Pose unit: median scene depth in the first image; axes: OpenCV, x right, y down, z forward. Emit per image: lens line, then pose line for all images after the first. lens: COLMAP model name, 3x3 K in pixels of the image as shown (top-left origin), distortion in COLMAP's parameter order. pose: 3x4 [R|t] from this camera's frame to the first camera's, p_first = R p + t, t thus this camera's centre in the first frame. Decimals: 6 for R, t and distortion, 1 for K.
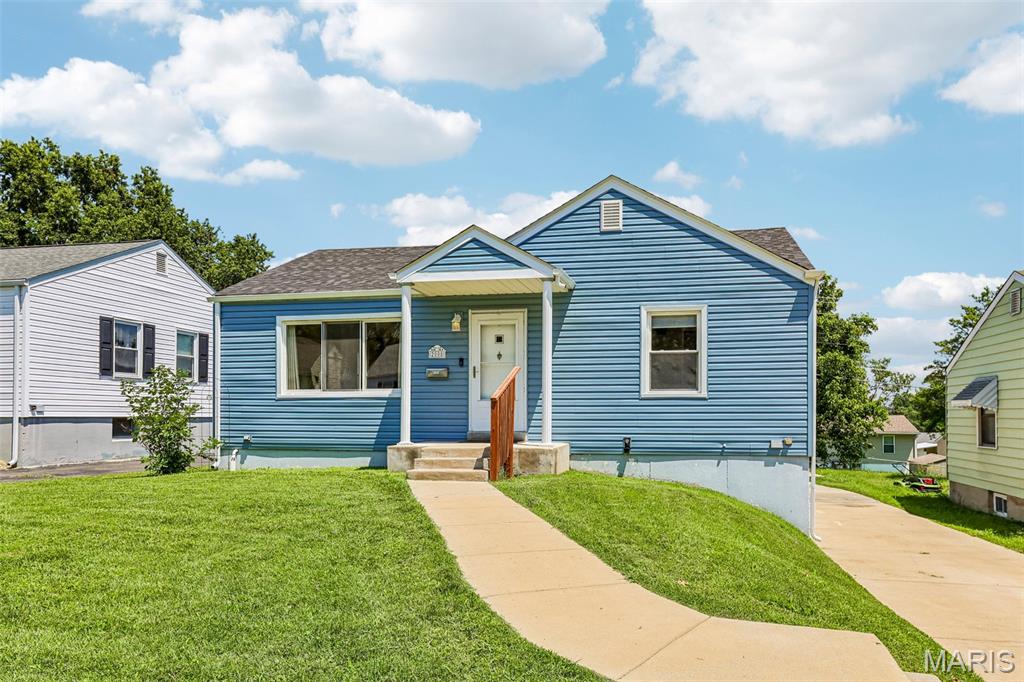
lens RADIAL K [[715.9, 0, 545.6], [0, 715.9, 446.0], [0, 0, 1]] dist [0.024199, 0.001655]
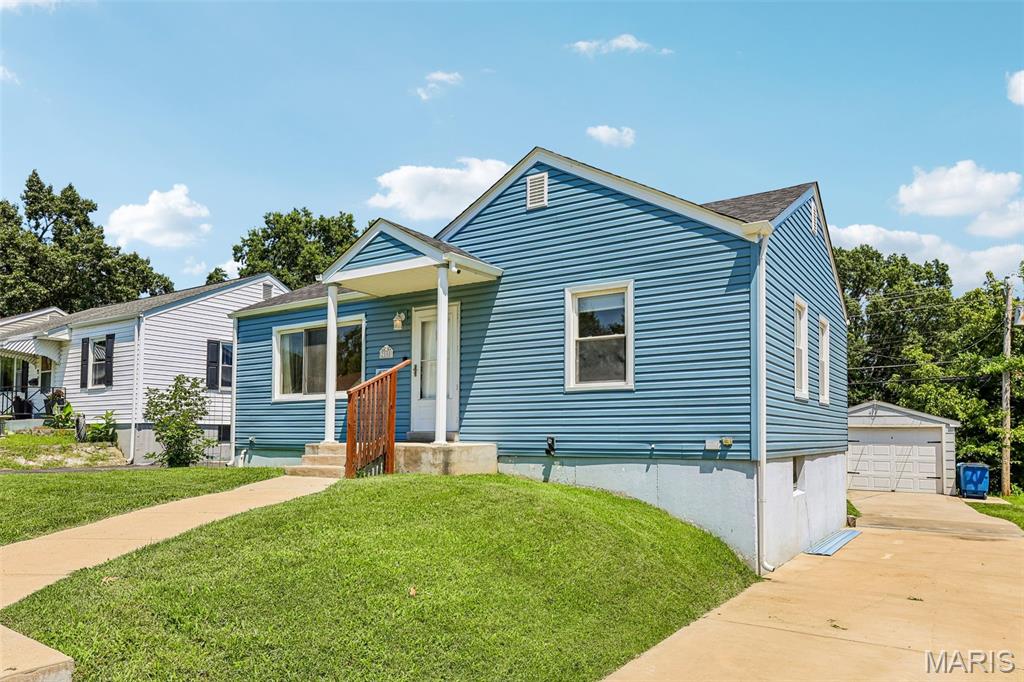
lens RADIAL K [[709.4, 0, 513.8], [0, 709.4, 437.4], [0, 0, 1]] dist [0.028128, 0.001603]
pose [[0.915459, 0.001345, -0.402409, 0.423782], [-0.018656, 0.999061, -0.039104, 0.023366], [0.401978, 0.043305, 0.914625, 0.183073]]
